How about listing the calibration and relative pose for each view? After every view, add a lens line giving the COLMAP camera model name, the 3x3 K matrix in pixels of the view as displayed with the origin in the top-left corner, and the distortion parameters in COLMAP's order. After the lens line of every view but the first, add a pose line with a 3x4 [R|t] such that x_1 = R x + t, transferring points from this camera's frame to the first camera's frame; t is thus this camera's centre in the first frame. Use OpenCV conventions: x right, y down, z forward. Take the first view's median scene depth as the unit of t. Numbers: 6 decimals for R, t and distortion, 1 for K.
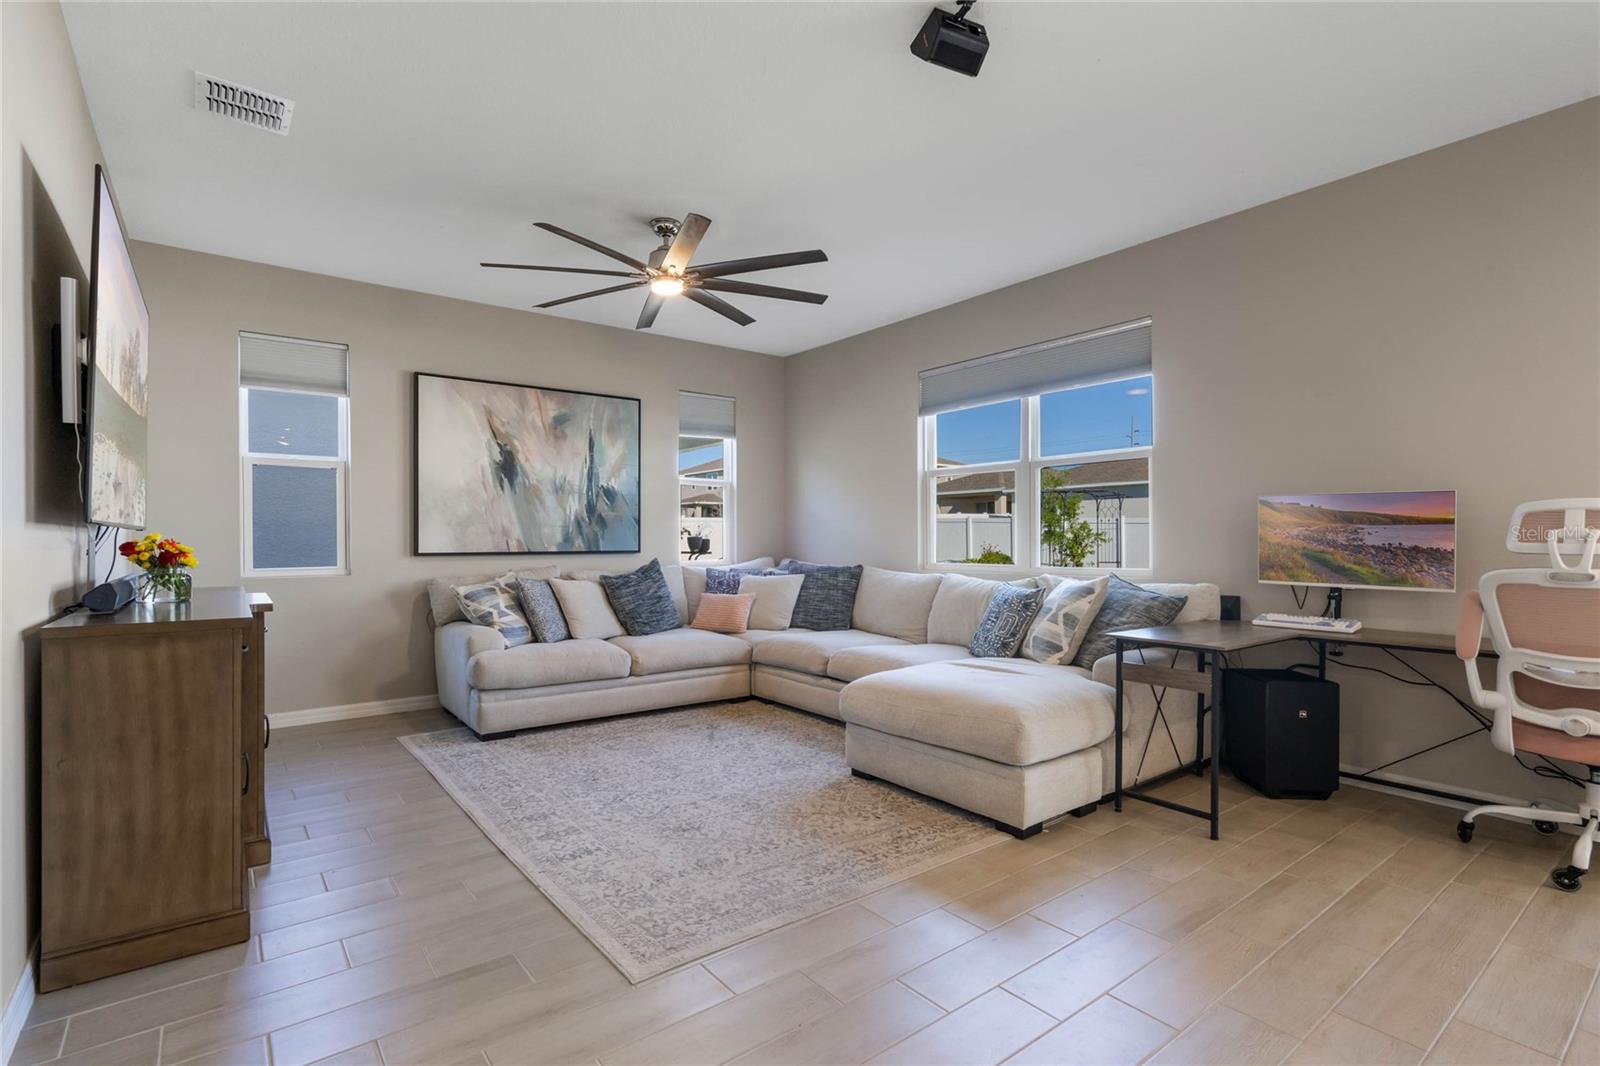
lens RADIAL K [[748.3, 0, 795.3], [0, 748.3, 539.2], [0, 0, 1]] dist [-0.000839, 0.000031]
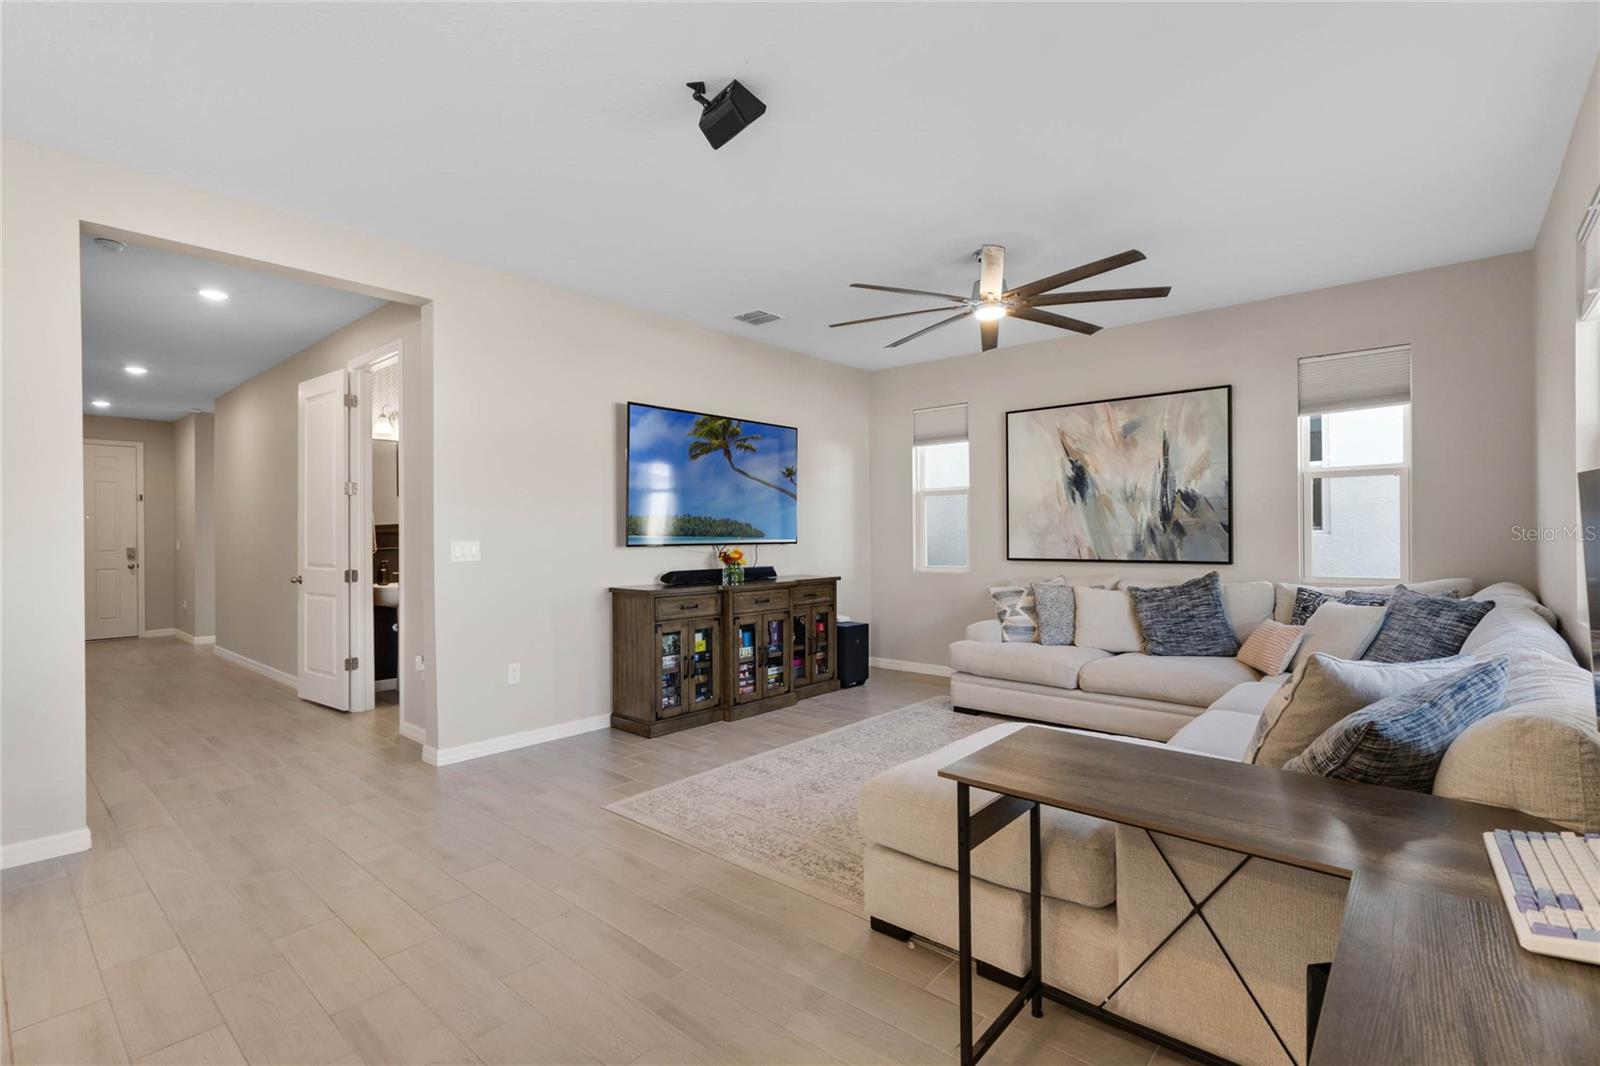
lens RADIAL K [[716.5, 0, 794.3], [0, 716.5, 535.6], [0, 0, 1]] dist [-0.000864, 0.000052]
pose [[0.217336, -0.000035, -0.976097, 0.527863], [0.004952, 0.999987, 0.001067, -0.019801], [0.976084, -0.005065, 0.217334, 0.366114]]
